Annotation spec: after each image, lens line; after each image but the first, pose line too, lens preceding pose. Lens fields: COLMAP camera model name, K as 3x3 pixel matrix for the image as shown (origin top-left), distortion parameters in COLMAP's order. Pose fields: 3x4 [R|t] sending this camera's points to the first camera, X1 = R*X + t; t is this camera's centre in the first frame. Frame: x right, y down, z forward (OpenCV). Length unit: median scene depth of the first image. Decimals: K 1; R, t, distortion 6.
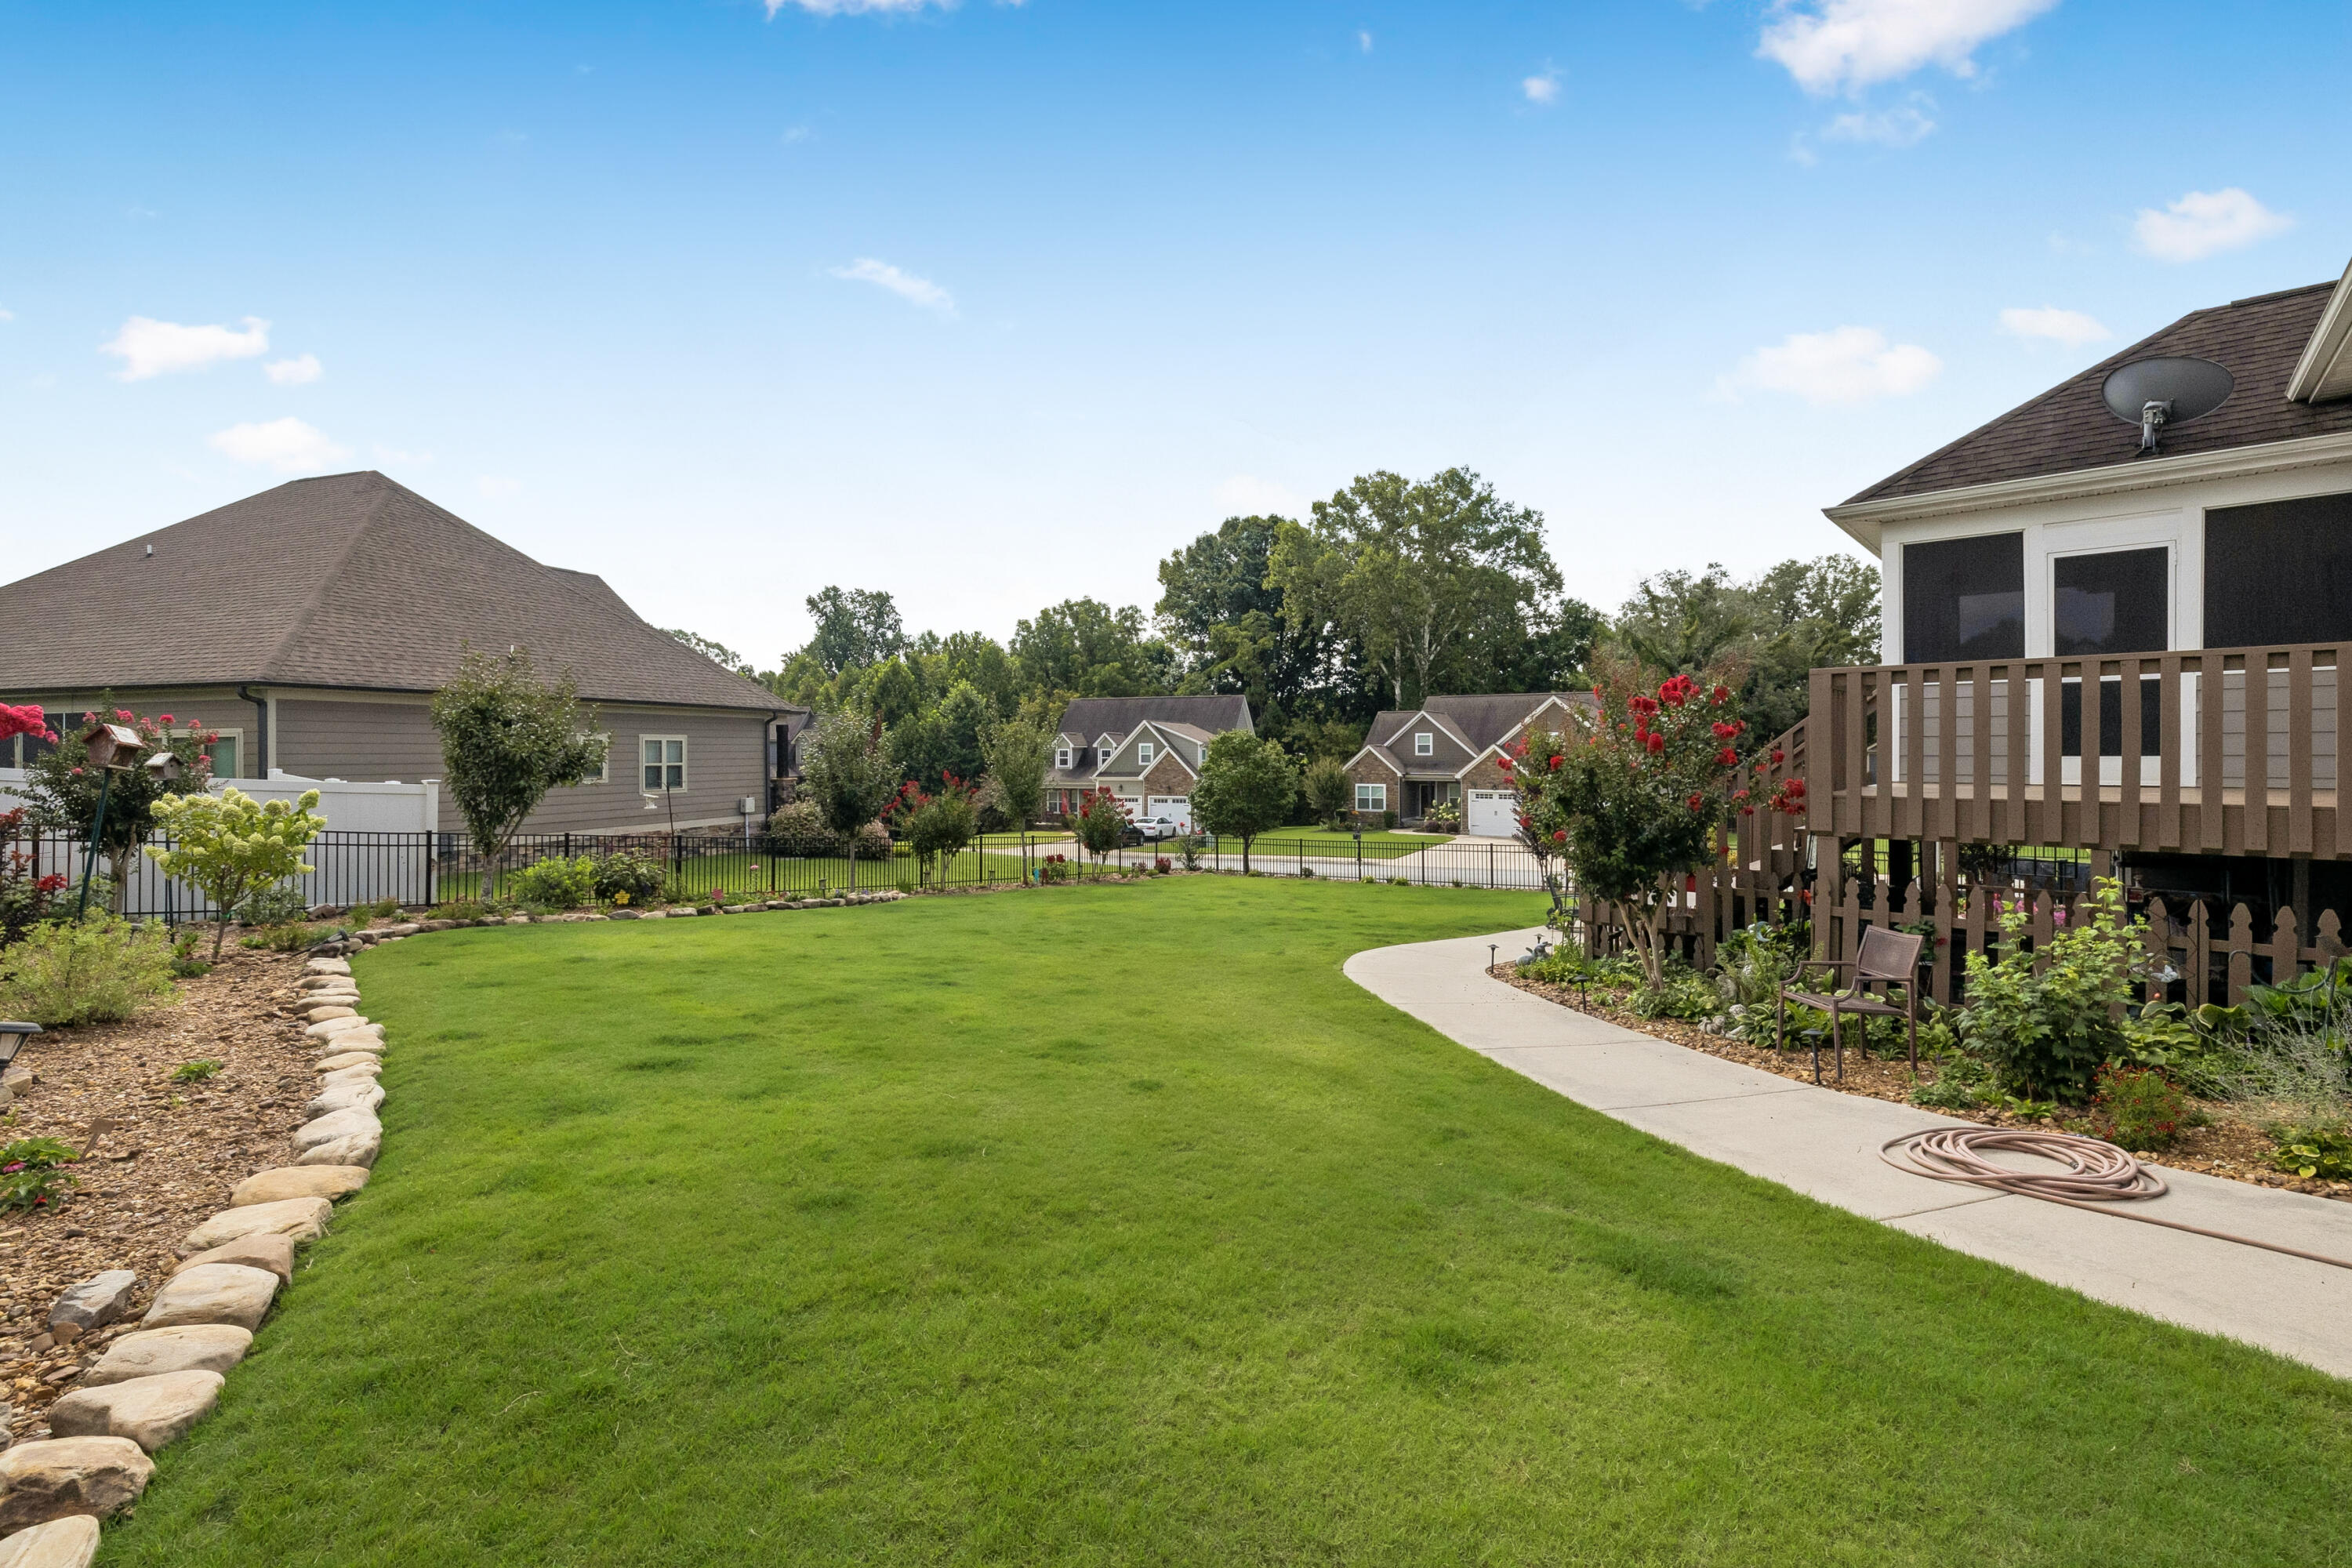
lens RADIAL K [[984.5, 0, 1190.0], [0, 984.5, 758.0], [0, 0, 1]] dist [0.007258, -0.001298]
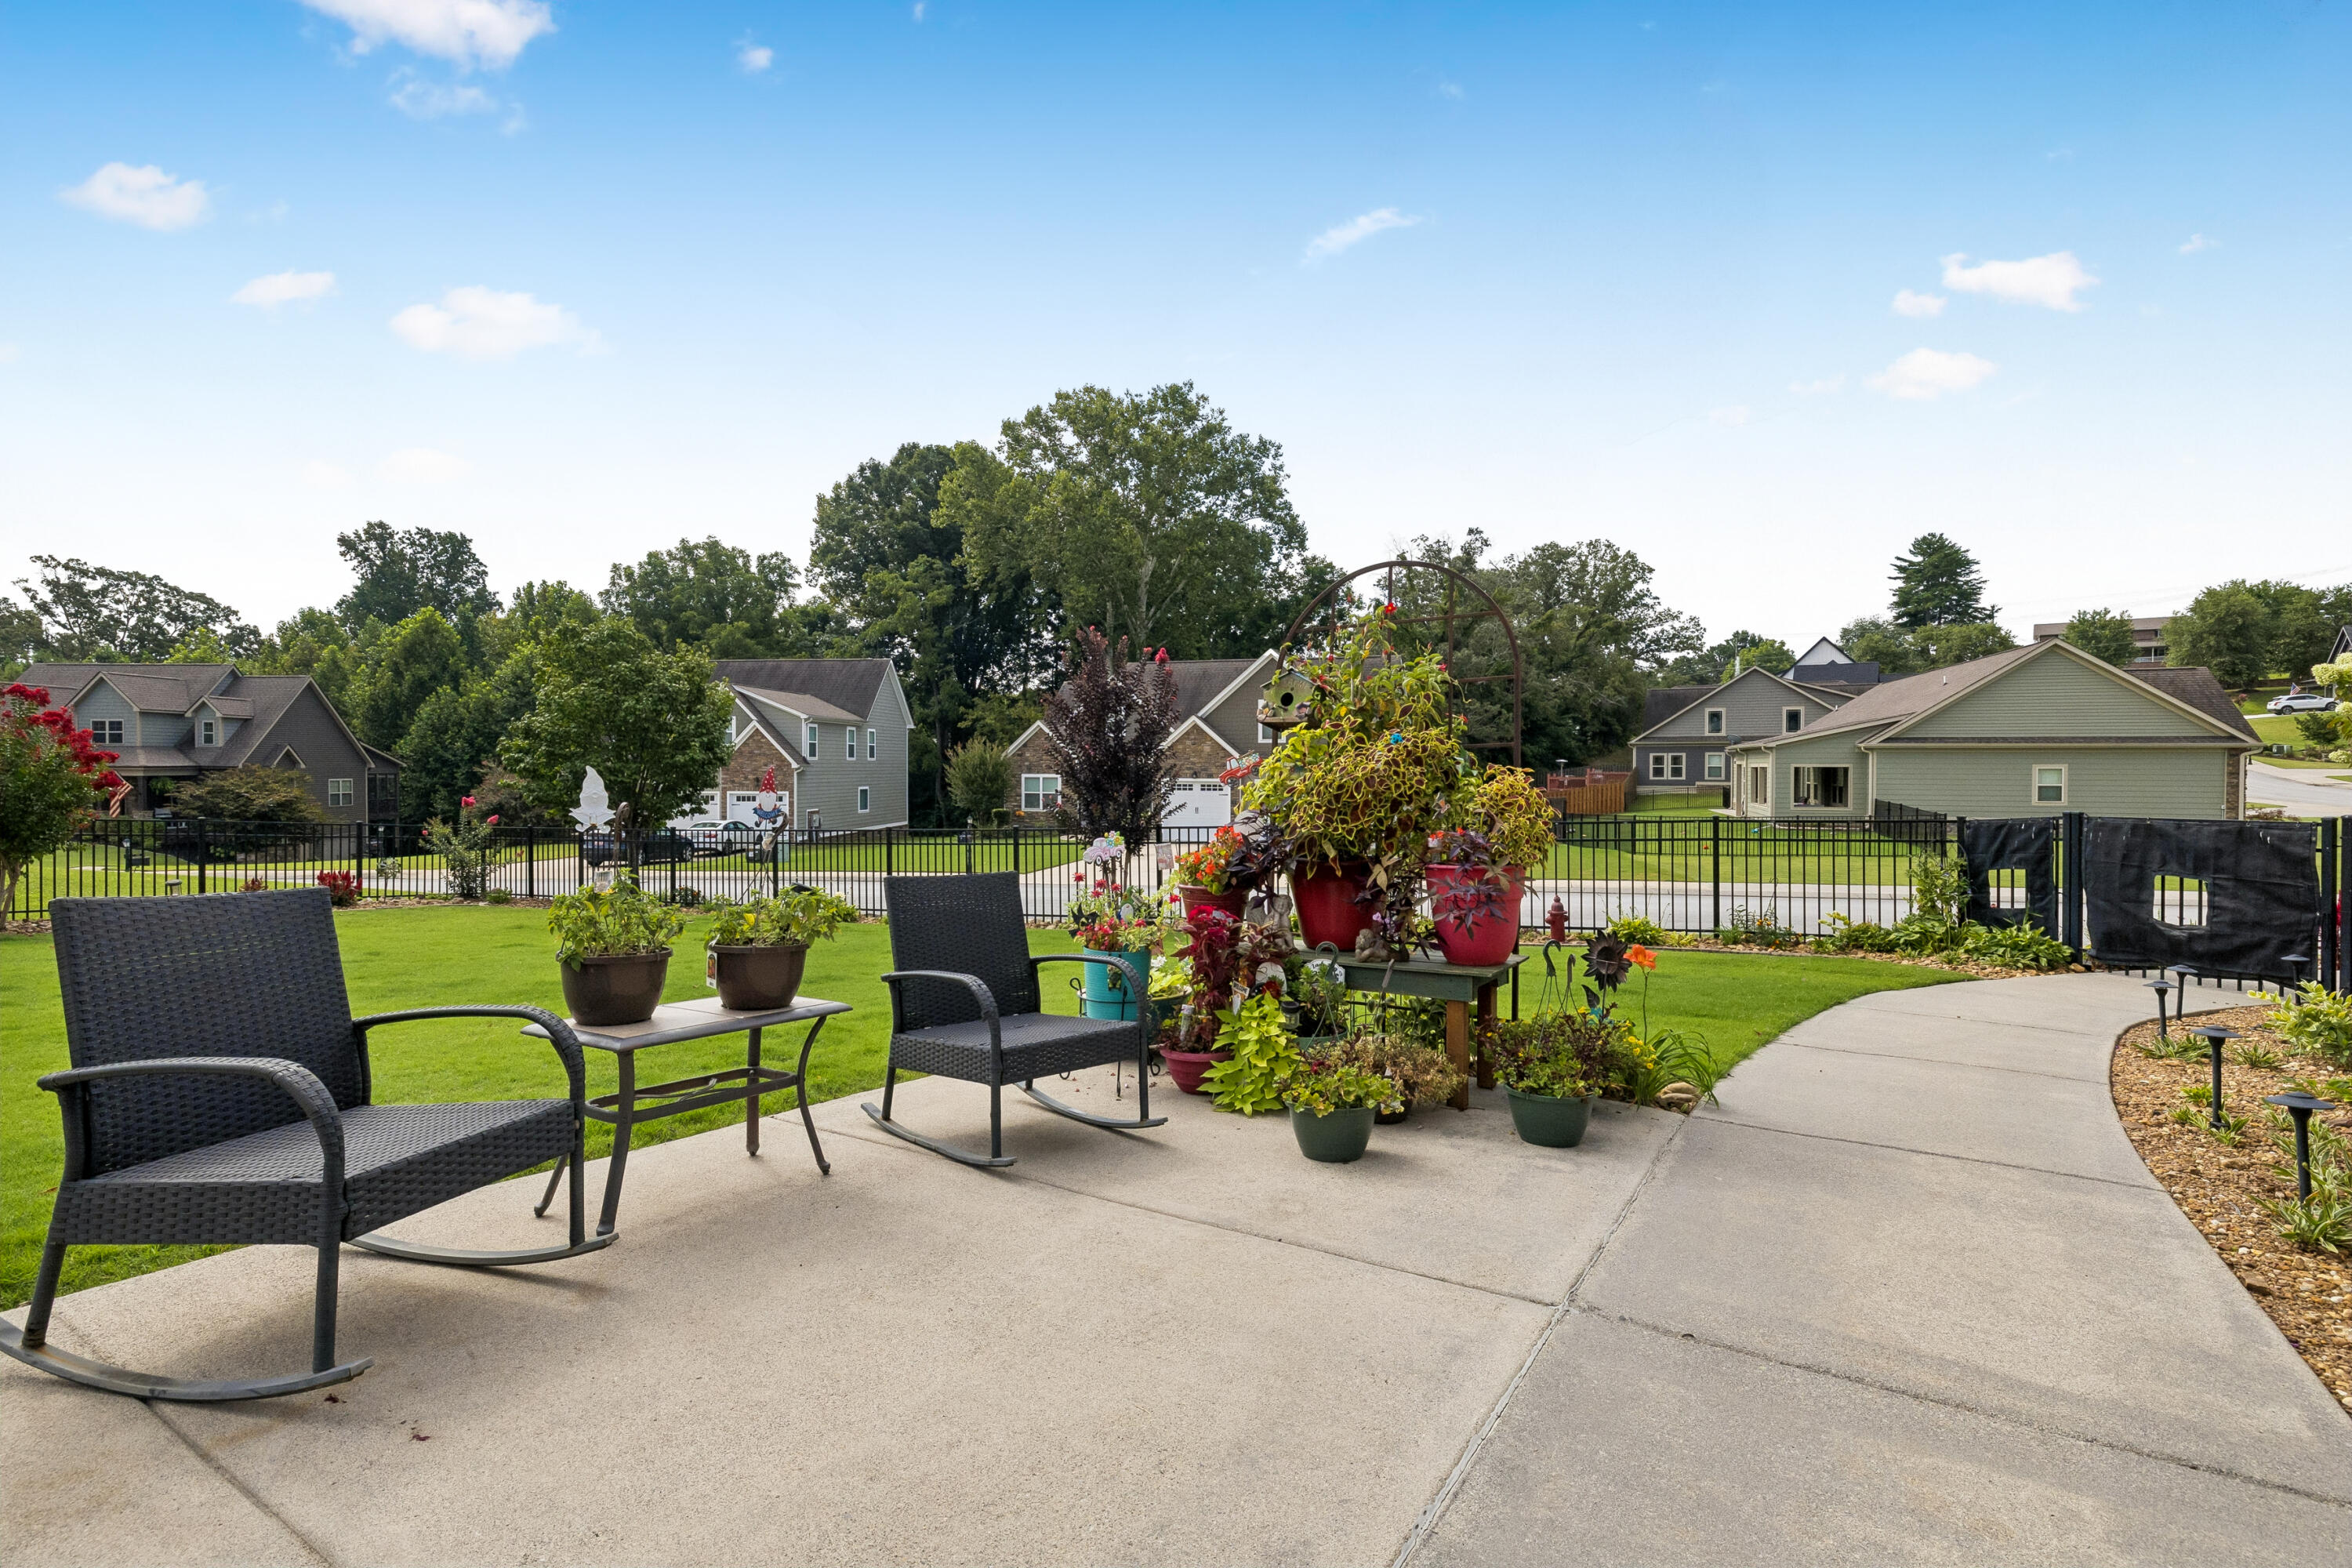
lens RADIAL K [[1092.7, 0, 1167.9], [0, 1092.7, 783.4], [0, 0, 1]] dist [0.001001, -0.000372]
pose [[0.977118, 0.002406, 0.212683, 0.069732], [-0.005012, 0.999919, 0.011712, 0.015814], [-0.212638, -0.012510, 0.977051, 0.126697]]
